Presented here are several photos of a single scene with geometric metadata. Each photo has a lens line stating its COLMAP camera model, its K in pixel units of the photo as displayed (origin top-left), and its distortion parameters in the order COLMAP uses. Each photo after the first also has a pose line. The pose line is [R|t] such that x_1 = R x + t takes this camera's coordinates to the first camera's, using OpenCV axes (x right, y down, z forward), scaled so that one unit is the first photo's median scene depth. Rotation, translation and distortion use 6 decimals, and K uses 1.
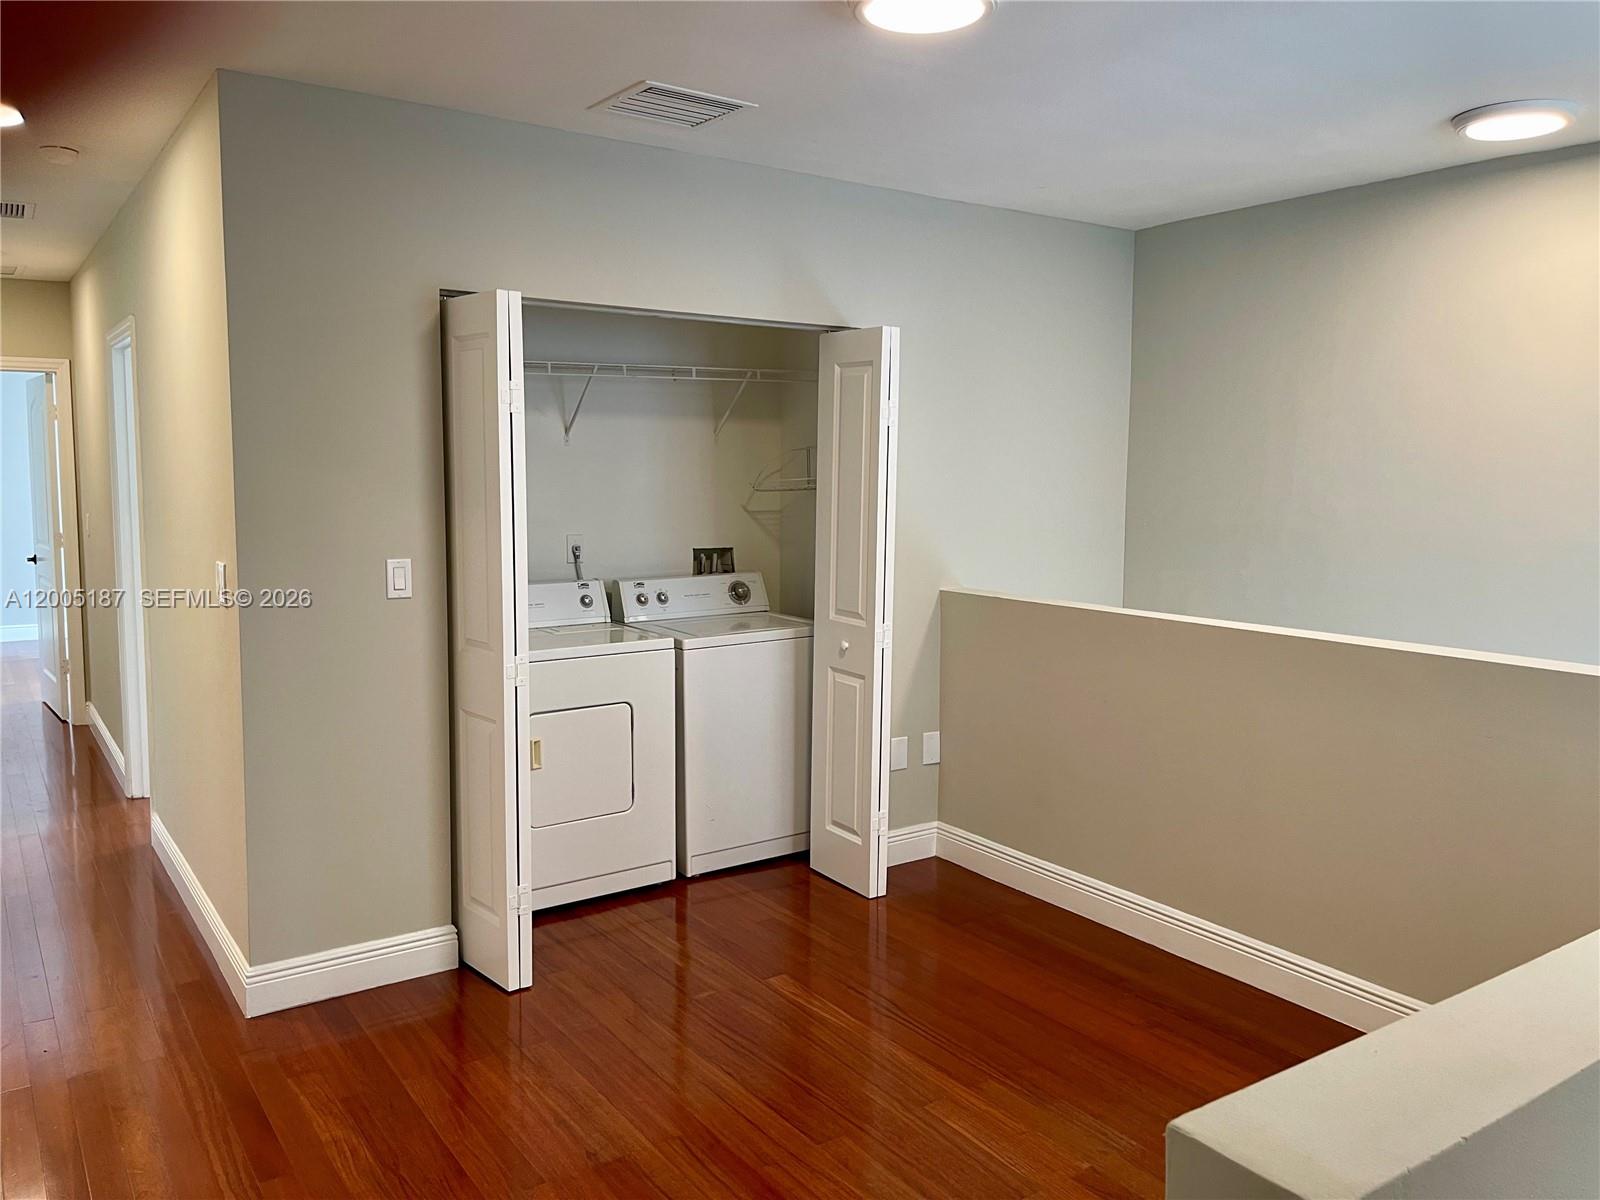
lens RADIAL K [[1212.5, 0, 803.3], [0, 1212.5, 579.6], [0, 0, 1]] dist [0.076101, -0.089034]
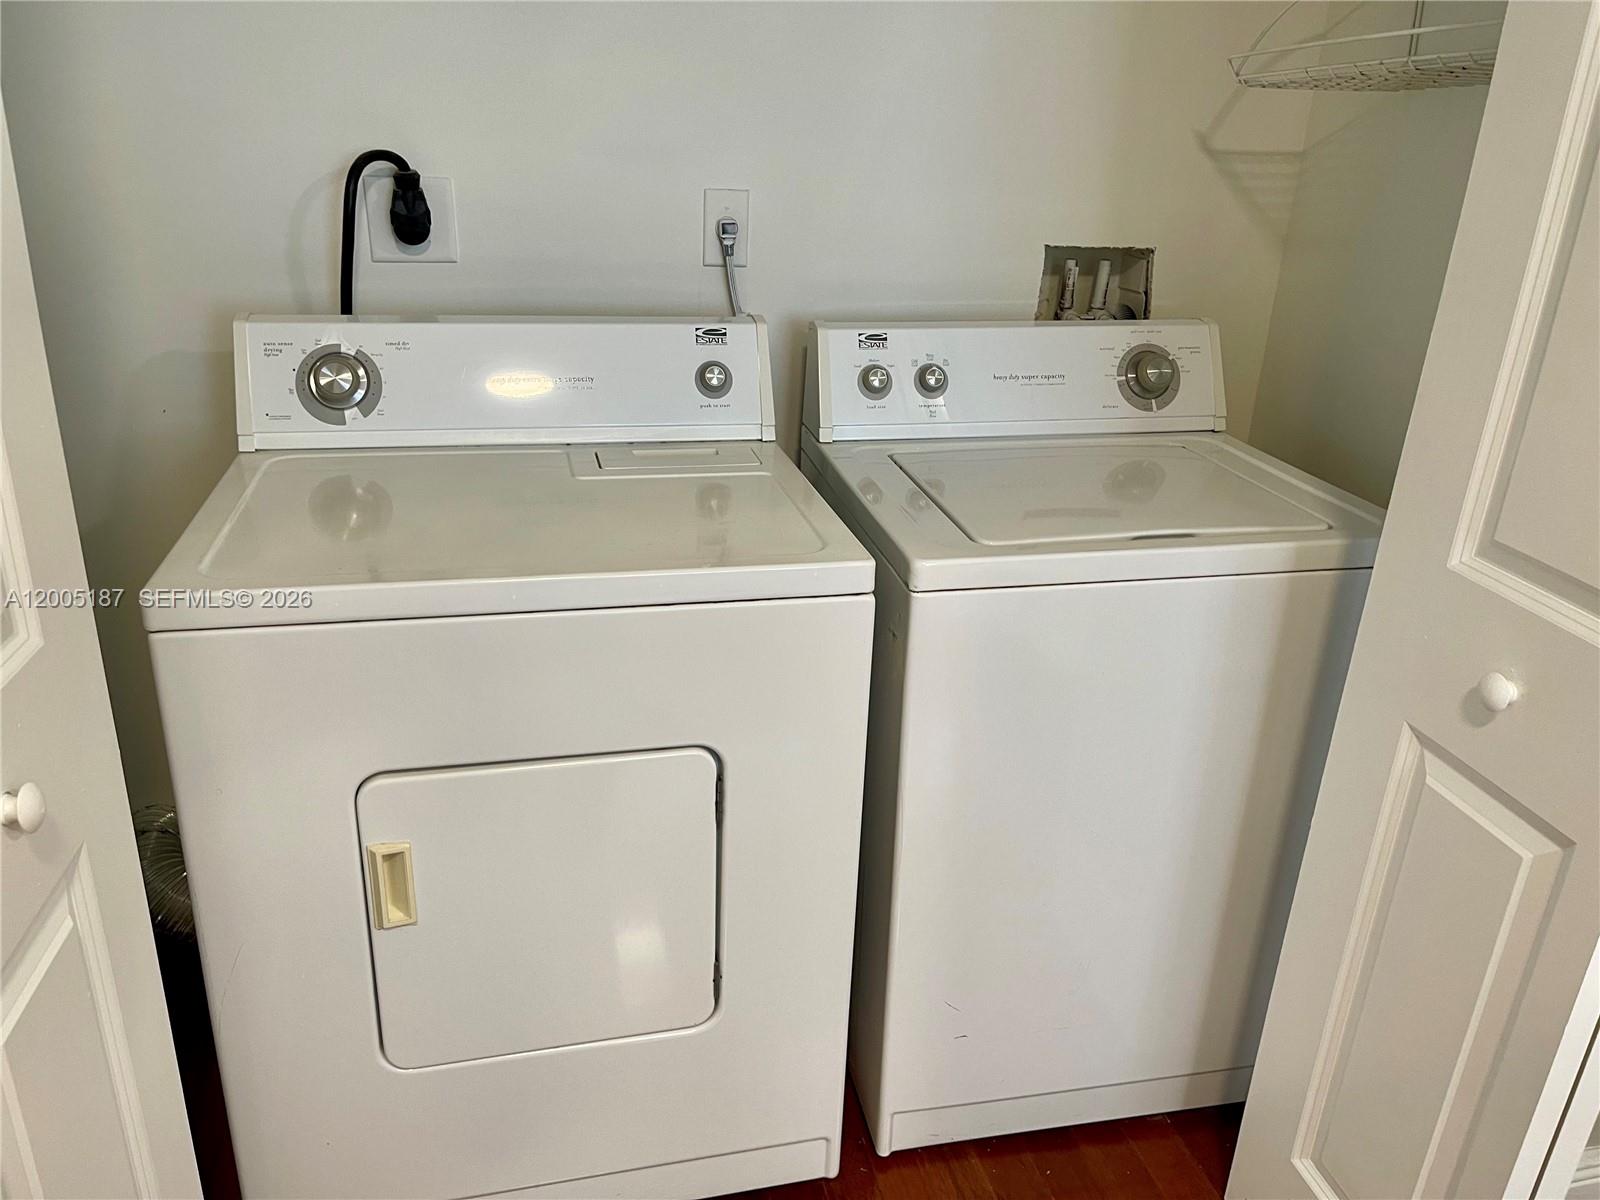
lens RADIAL K [[1212.5, 0, 803.3], [0, 1212.5, 579.6], [0, 0, 1]] dist [0.076101, -0.089034]
pose [[0.932558, 0.161573, -0.322845, -0.028609], [-0.070997, 0.958875, 0.274806, -0.036326], [0.353970, -0.233352, 0.905678, 0.858195]]
